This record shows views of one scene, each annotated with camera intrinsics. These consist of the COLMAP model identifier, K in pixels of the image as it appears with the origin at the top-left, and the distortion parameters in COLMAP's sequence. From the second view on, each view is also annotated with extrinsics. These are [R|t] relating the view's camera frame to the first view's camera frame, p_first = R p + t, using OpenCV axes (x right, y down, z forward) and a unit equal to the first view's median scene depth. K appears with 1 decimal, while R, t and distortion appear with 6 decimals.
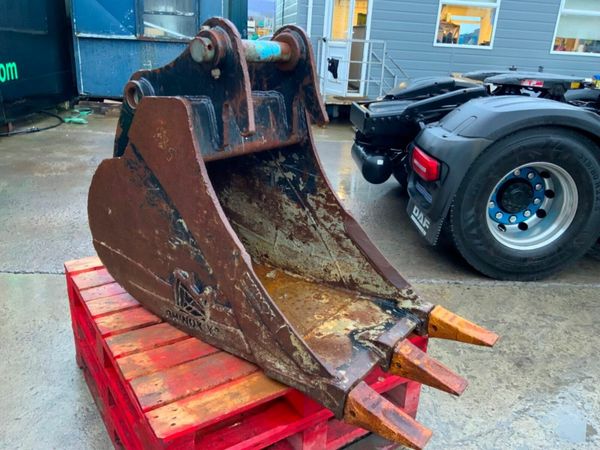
lens RADIAL K [[498.3, 0, 300.0], [0, 498.3, 225.0], [0, 0, 1]] dist [0.100173, -0.180248]
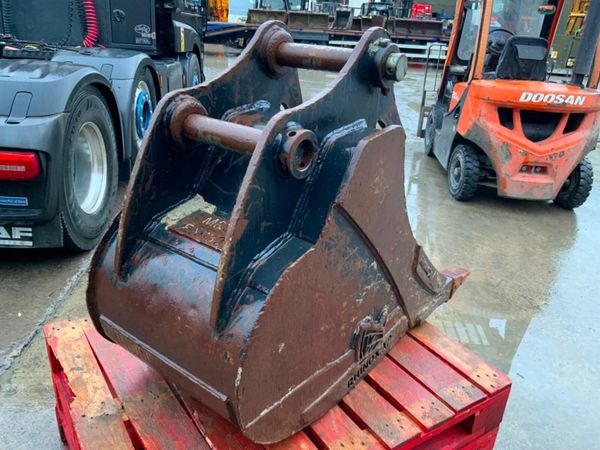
lens RADIAL K [[498.3, 0, 300.0], [0, 498.3, 225.0], [0, 0, 1]] dist [0.100173, -0.180248]
pose [[0.016732, -0.433624, 0.900939, -0.848716], [0.292072, 0.863884, 0.410365, -0.393593], [-0.956250, 0.256272, 0.141104, 0.838438]]
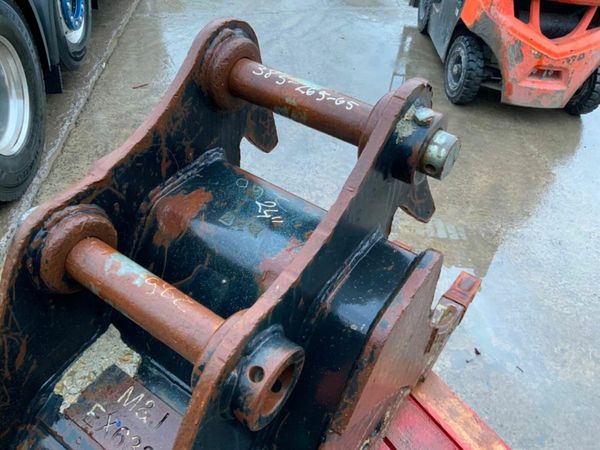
lens RADIAL K [[503.8, 0, 299.0], [0, 503.8, 221.2], [0, 0, 1]] dist [0.000007, -0.008446]
pose [[-0.026420, -0.680646, 0.732136, -0.452063], [0.267821, 0.700798, 0.661176, -0.507851], [-0.963106, 0.213549, 0.163776, 0.807678]]
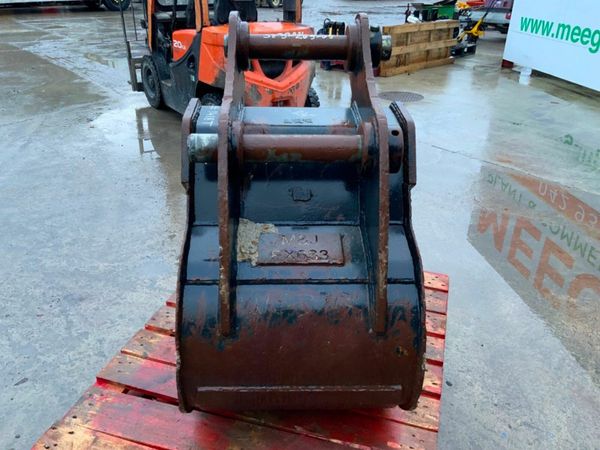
lens RADIAL K [[498.3, 0, 300.0], [0, 498.3, 225.0], [0, 0, 1]] dist [0.100173, -0.180248]
pose [[-0.626316, -0.419568, 0.657032, -0.660609], [0.218051, 0.714888, 0.664371, -0.595955], [-0.748453, 0.559372, -0.356259, 1.260292]]
